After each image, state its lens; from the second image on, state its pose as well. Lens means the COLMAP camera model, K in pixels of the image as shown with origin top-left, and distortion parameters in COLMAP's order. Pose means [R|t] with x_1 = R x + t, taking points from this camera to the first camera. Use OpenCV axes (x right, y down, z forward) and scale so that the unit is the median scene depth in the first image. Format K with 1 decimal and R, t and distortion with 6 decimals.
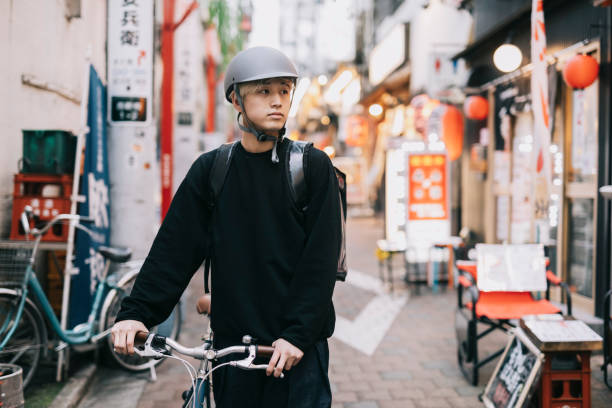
lens RADIAL K [[853.8, 0, 303.9], [0, 853.8, 199.2], [0, 0, 1]] dist [0.003235, 0.000000]
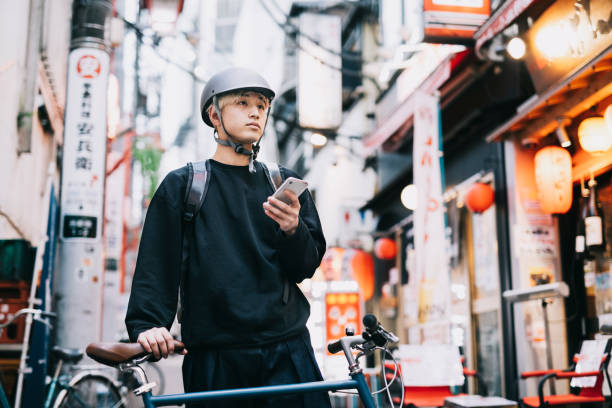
lens RADIAL K [[853.8, 0, 304.6], [0, 853.8, 200.6], [0, 0, 1]] dist [0.003235, 0.000000]
pose [[0.992290, 0.007784, 0.123694, -0.055302], [0.019601, 0.975610, -0.218635, 0.103746], [-0.122379, 0.219374, 0.967935, -0.093675]]
